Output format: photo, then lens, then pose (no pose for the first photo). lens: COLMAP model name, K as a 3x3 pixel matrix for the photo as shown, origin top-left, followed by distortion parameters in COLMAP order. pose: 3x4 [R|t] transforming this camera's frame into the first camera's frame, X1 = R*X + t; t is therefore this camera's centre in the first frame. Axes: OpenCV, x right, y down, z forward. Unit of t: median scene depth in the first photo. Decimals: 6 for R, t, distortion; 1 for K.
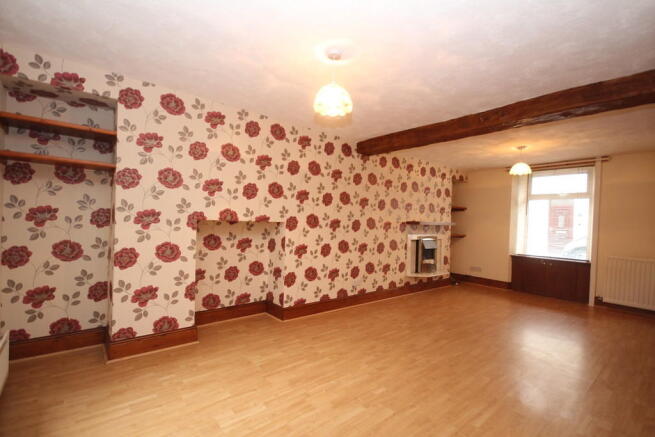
lens RADIAL K [[299.7, 0, 331.2], [0, 299.7, 224.8], [0, 0, 1]] dist [0.001584, 0.000263]
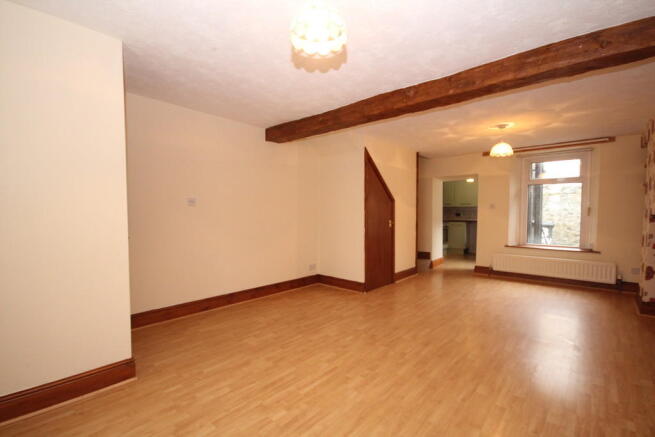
lens RADIAL K [[299.7, 0, 331.2], [0, 299.7, 224.8], [0, 0, 1]] dist [0.001584, 0.000263]
pose [[-0.989993, -0.025780, -0.138741, 0.990149], [-0.031730, 0.998662, 0.040844, 0.024083], [0.137502, 0.044838, -0.989486, 2.046487]]
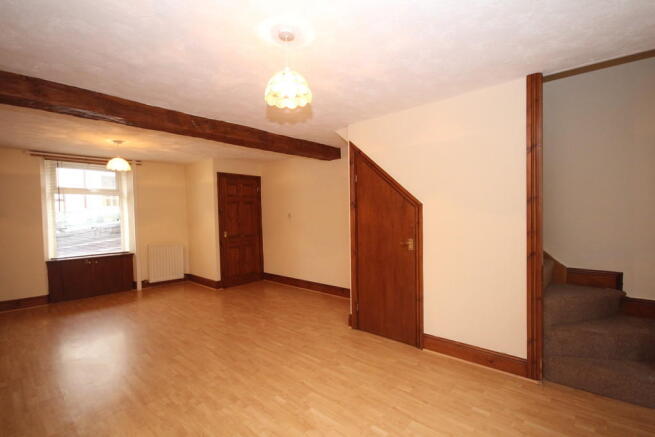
lens RADIAL K [[299.7, 0, 331.2], [0, 299.7, 224.8], [0, 0, 1]] dist [0.001584, 0.000263]
pose [[-0.128634, -0.063792, 0.989638, -0.627698], [0.024653, 0.997415, 0.067498, -0.069025], [-0.991386, 0.033080, -0.126728, 0.727912]]
